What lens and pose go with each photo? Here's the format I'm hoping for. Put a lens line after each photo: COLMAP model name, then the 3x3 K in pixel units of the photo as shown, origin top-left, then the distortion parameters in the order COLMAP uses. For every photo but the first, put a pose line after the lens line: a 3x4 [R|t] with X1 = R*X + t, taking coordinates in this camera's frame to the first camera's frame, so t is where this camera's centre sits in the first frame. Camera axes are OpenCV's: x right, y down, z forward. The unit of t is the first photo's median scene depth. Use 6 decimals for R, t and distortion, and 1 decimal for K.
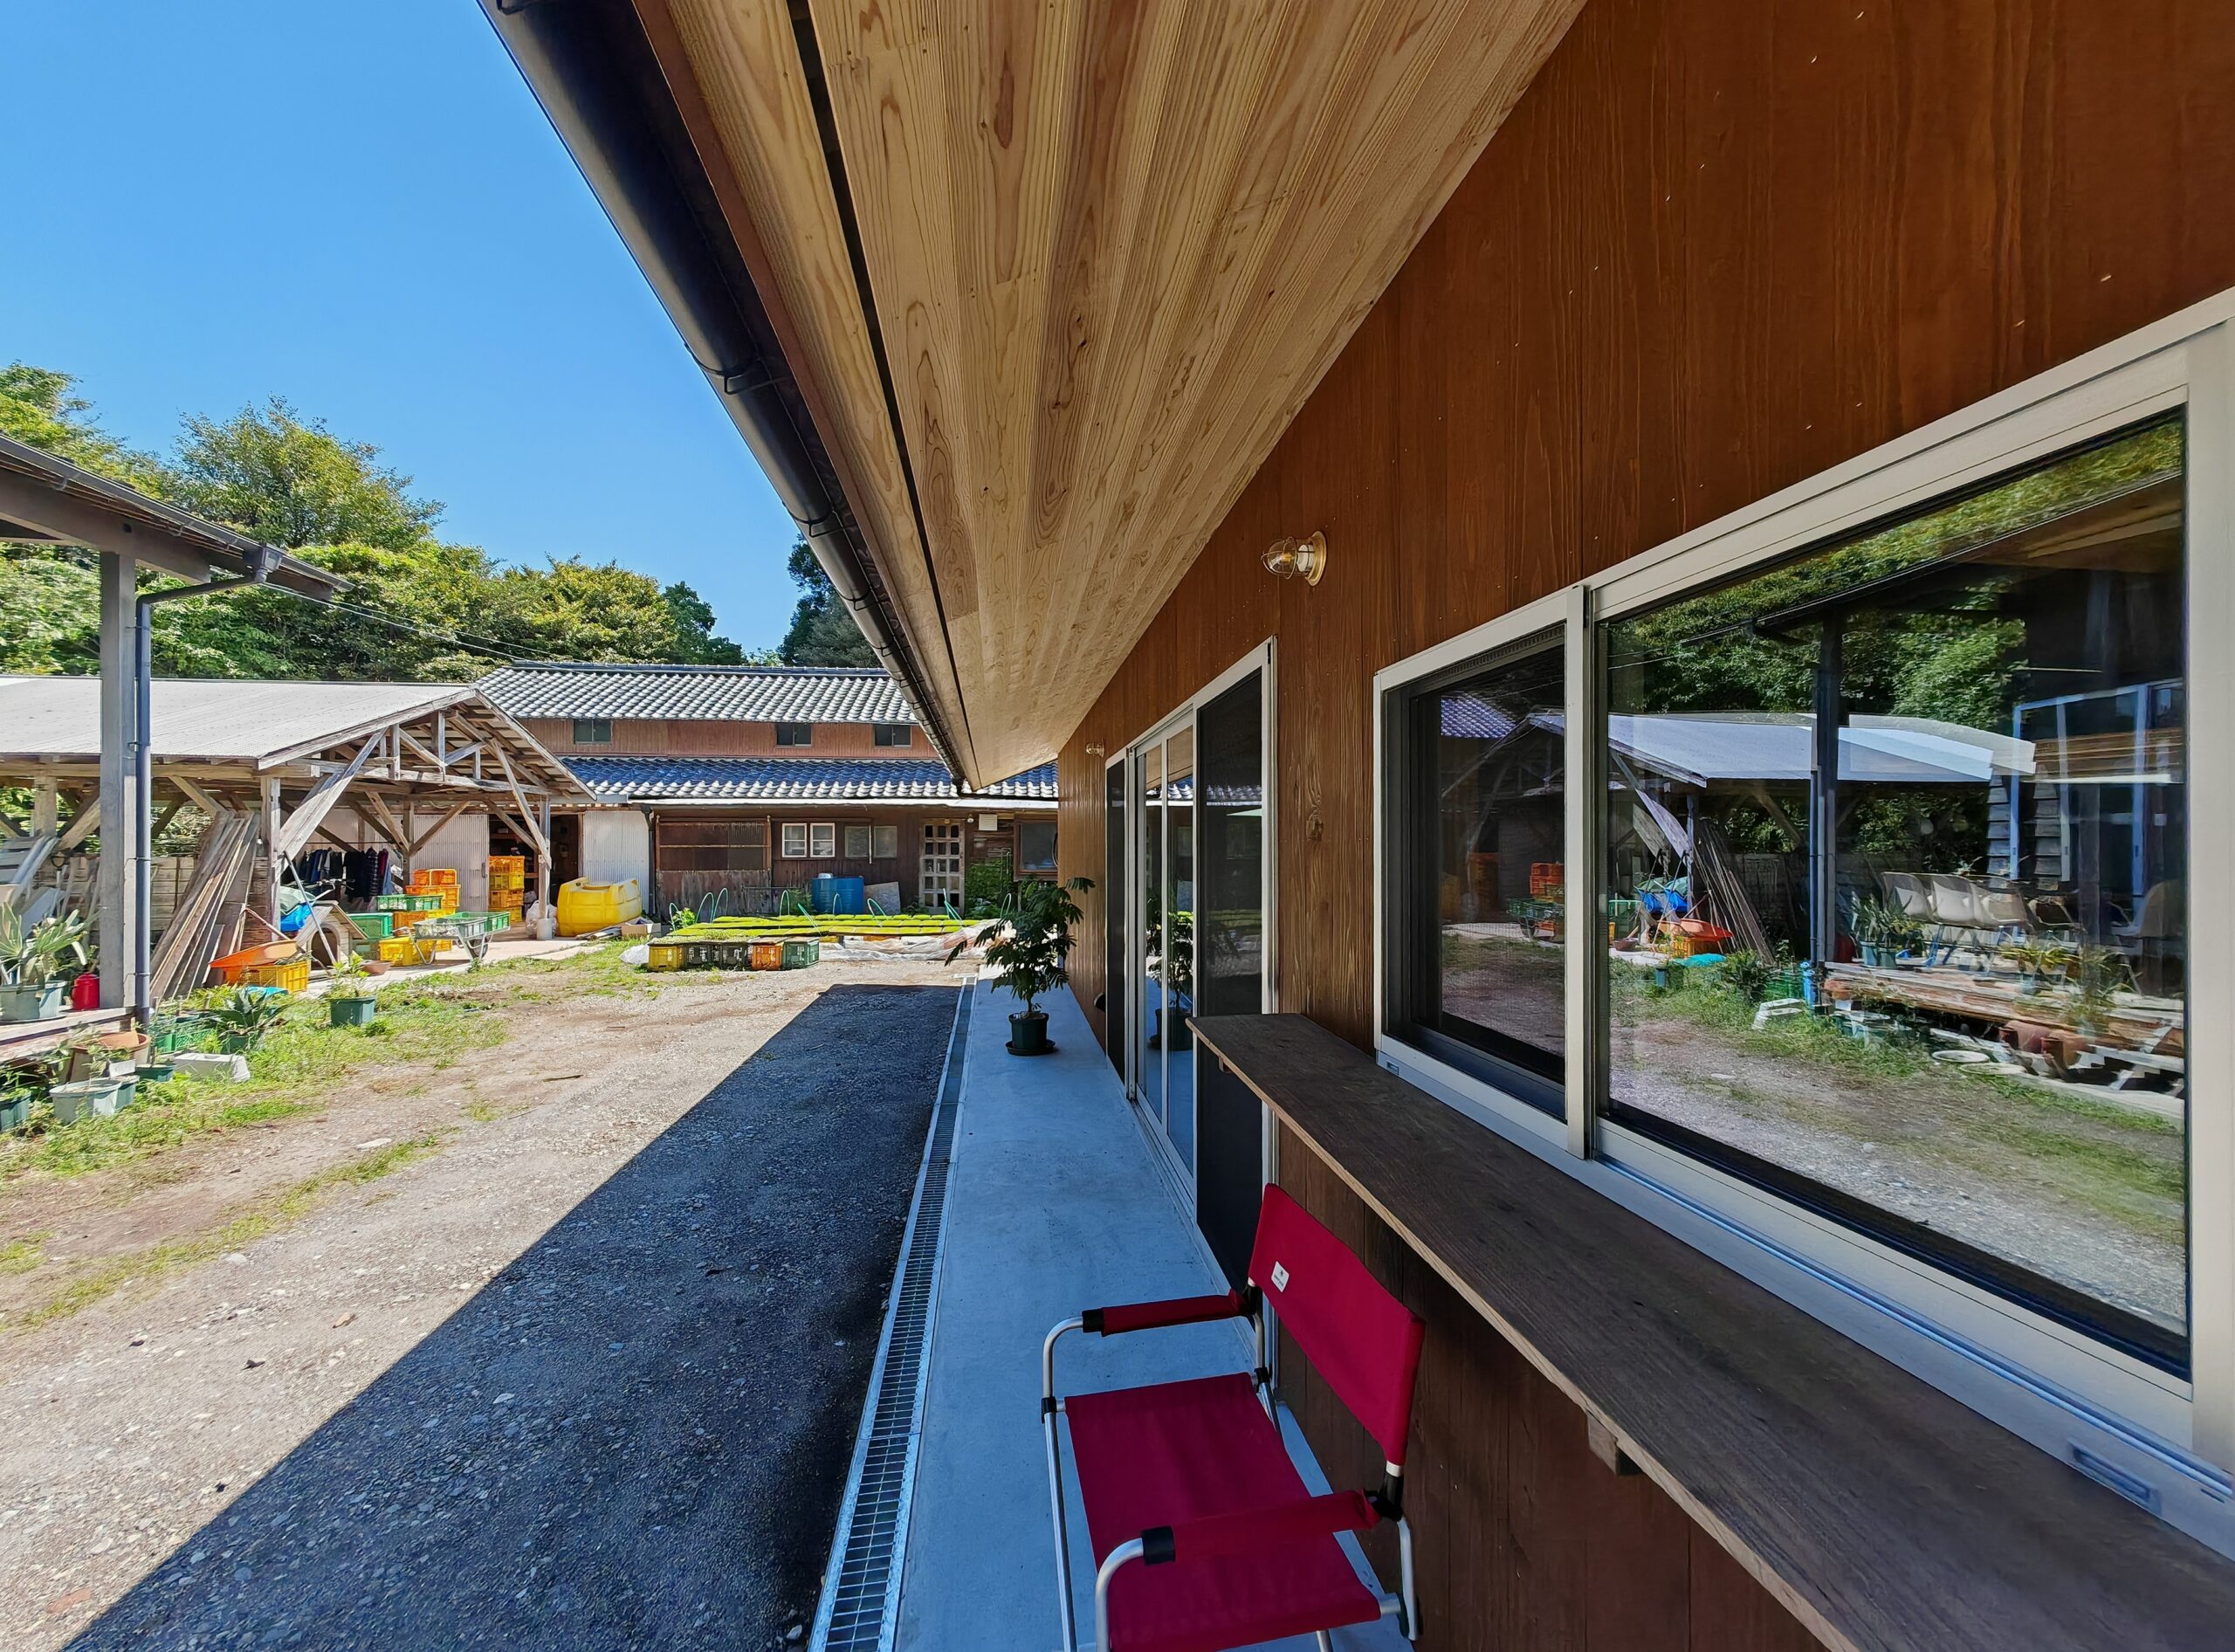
lens RADIAL K [[854.7, 0, 1126.3], [0, 854.7, 837.2], [0, 0, 1]] dist [0.003519, -0.000215]
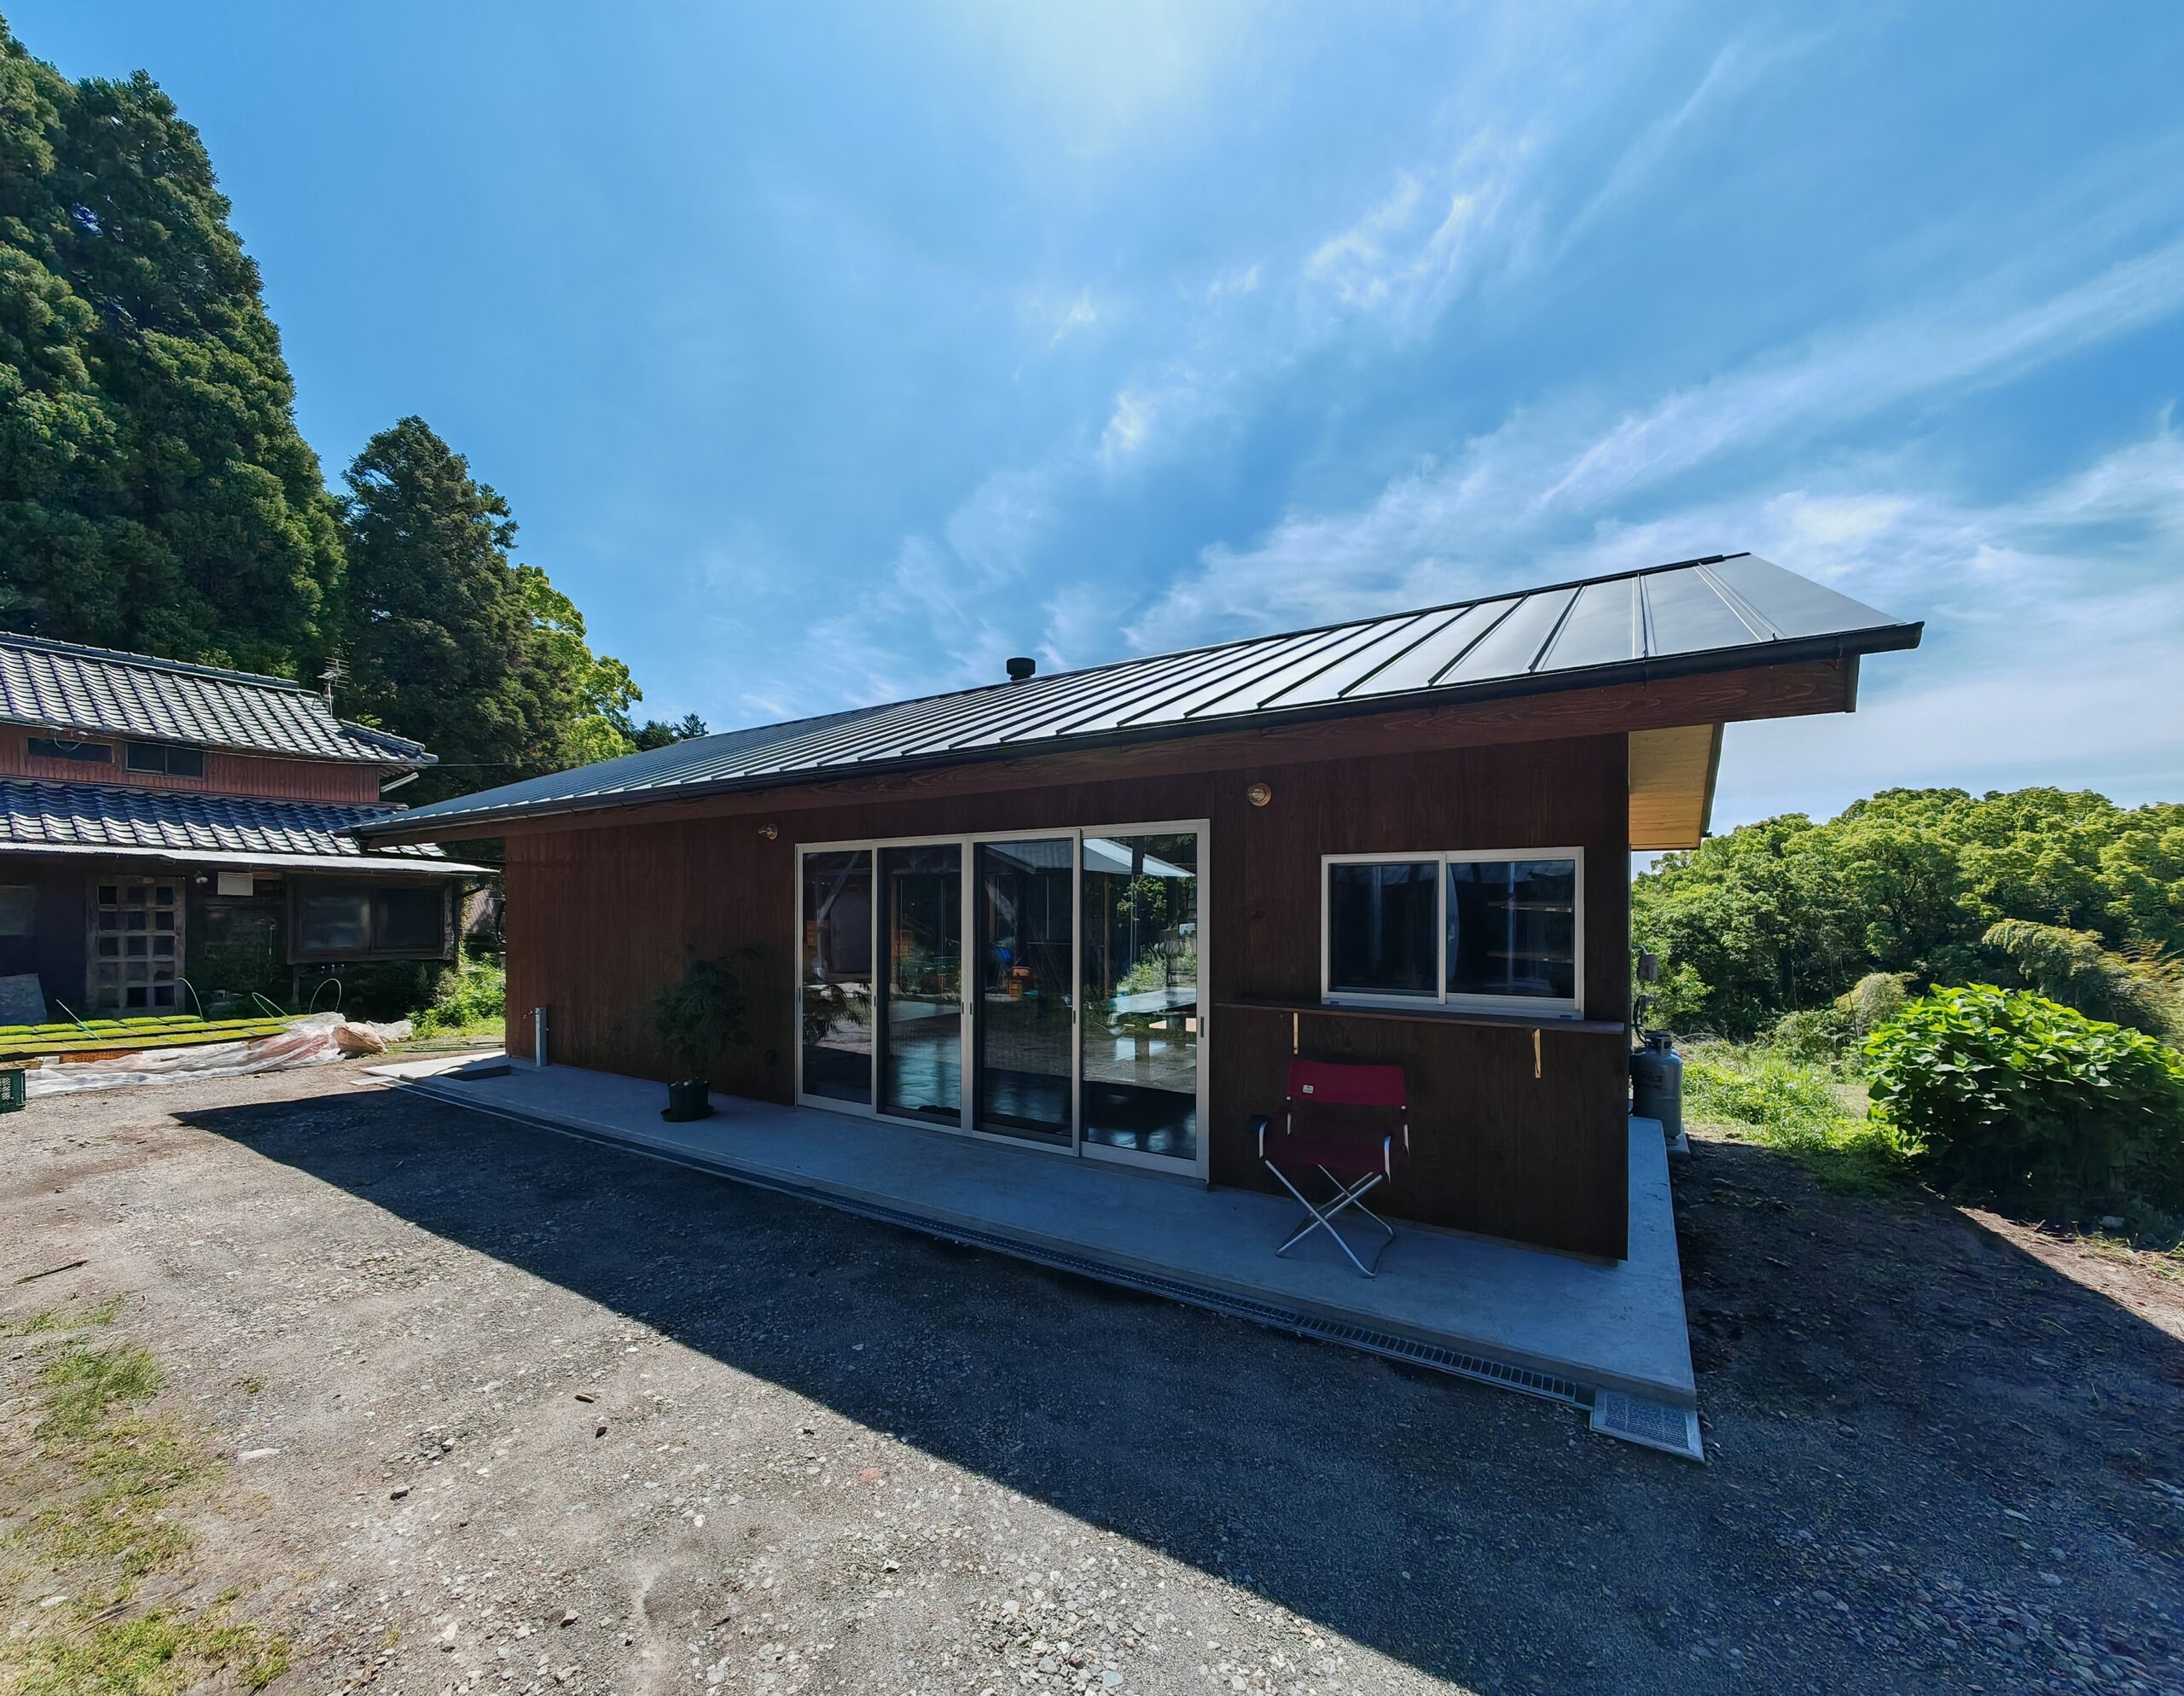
lens RADIAL K [[841.9, 0, 1106.9], [0, 841.9, 918.4], [0, 0, 1]] dist [0.001365, 0.000387]
pose [[0.646475, -0.005880, 0.762912, -0.262701], [-0.007806, 0.999867, 0.014321, -0.004475], [-0.762895, -0.015213, 0.646344, -0.020800]]
